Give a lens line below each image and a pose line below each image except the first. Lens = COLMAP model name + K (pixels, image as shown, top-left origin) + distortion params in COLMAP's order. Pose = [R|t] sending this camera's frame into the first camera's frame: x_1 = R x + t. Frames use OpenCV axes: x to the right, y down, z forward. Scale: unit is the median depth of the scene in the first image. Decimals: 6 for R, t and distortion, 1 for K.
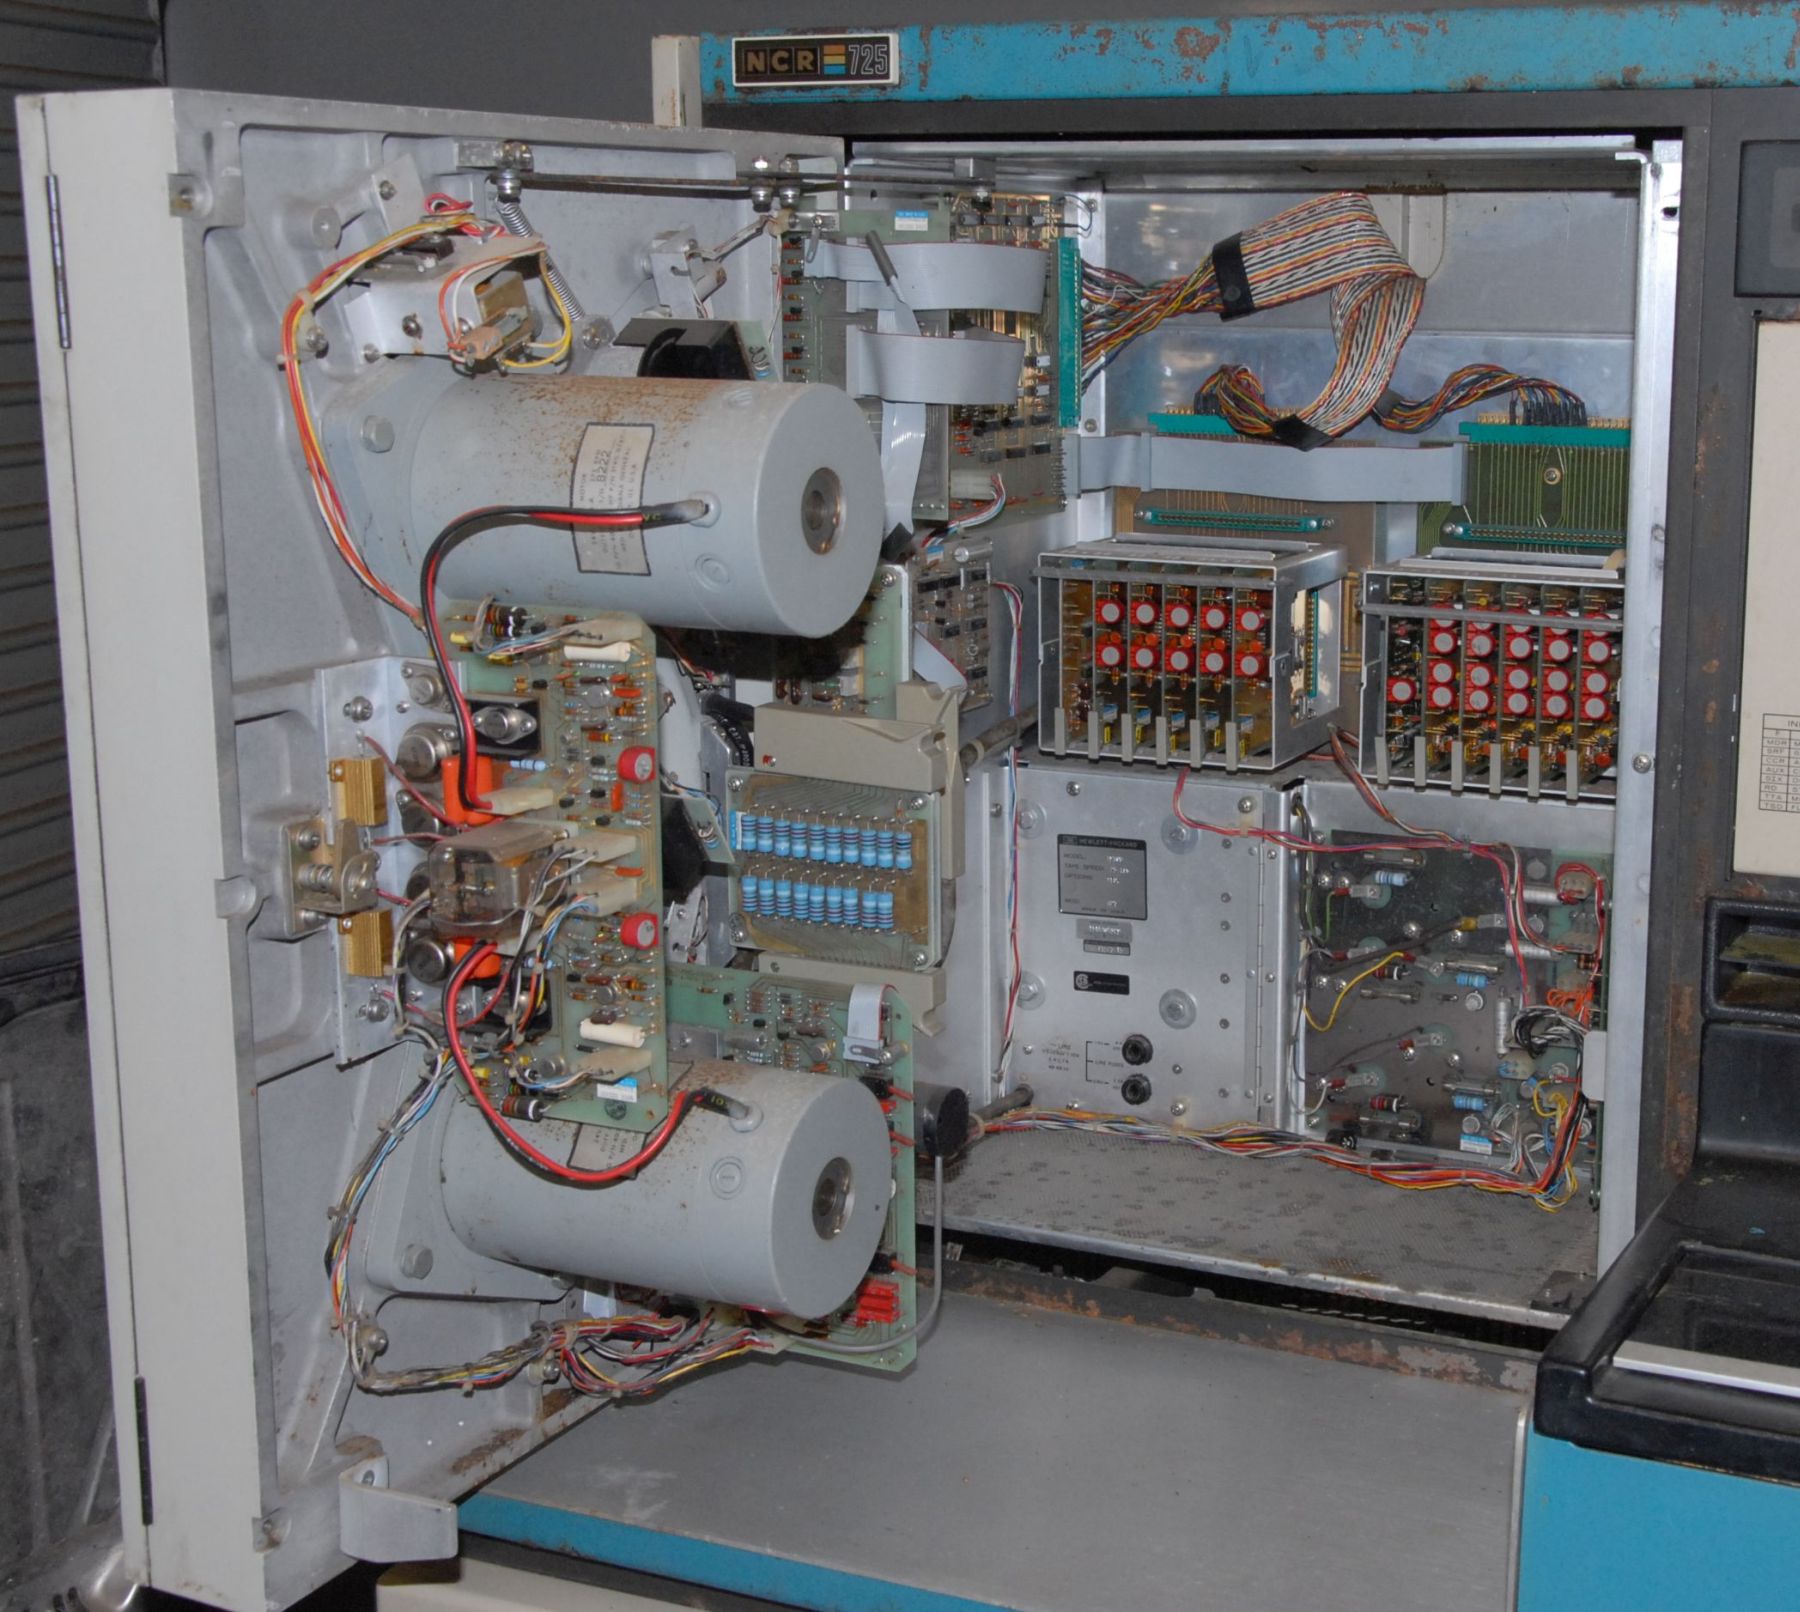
lens RADIAL K [[2722.7, 0, 901.3], [0, 2722.7, 803.9], [0, 0, 1]] dist [-0.133255, 0.000000]
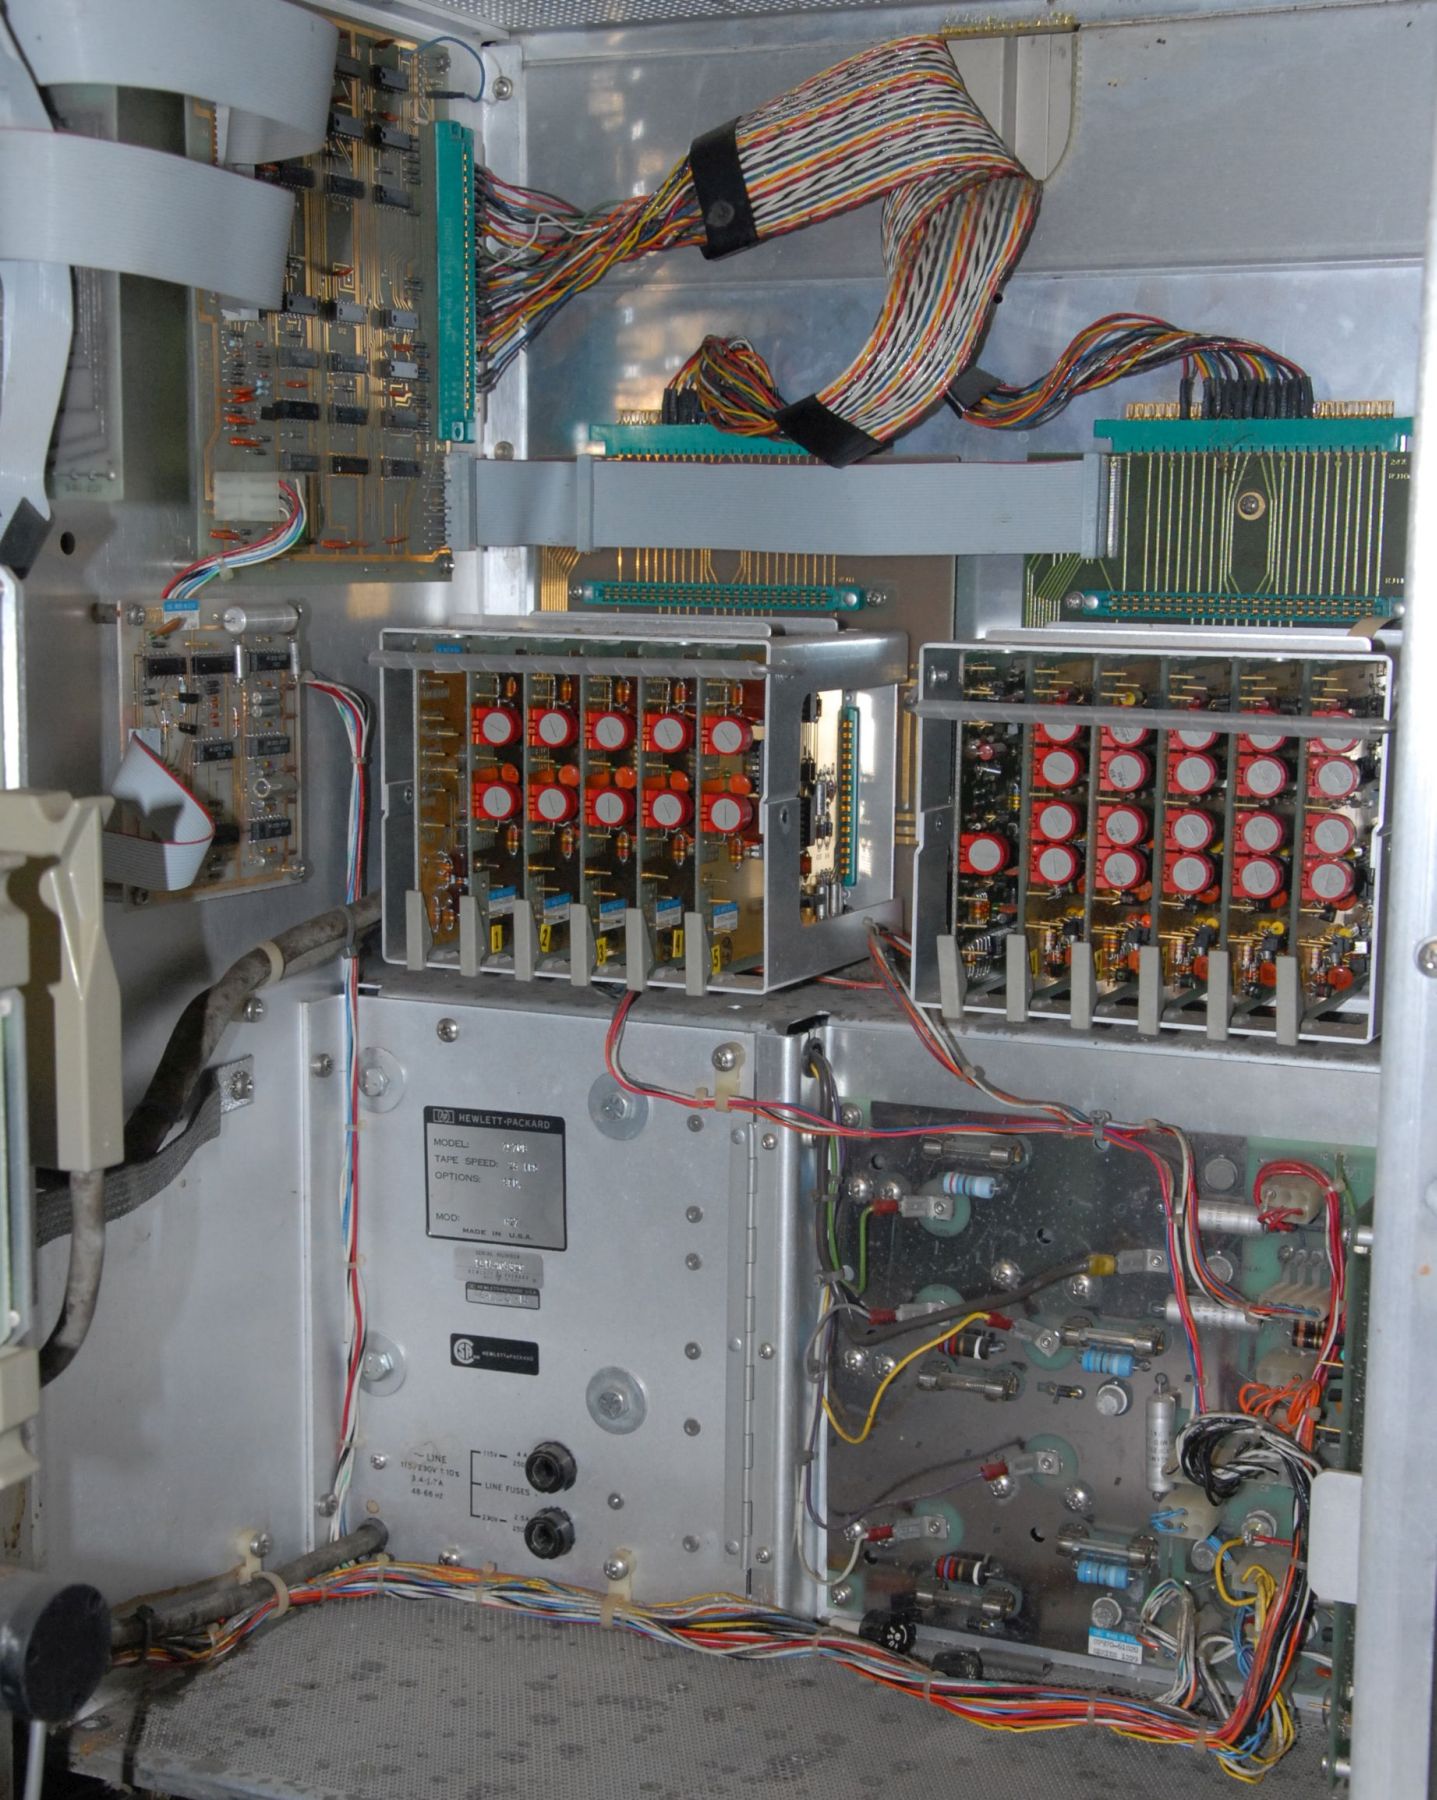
lens RADIAL K [[2588.6, 0, 663.7], [0, 2588.6, 1020.1], [0, 0, 1]] dist [-0.020827, 0.000000]
pose [[0.999653, 0.012987, 0.022924, 0.100543], [-0.012062, 0.999125, -0.040036, 0.014874], [-0.023424, 0.039745, 0.998935, 0.438756]]
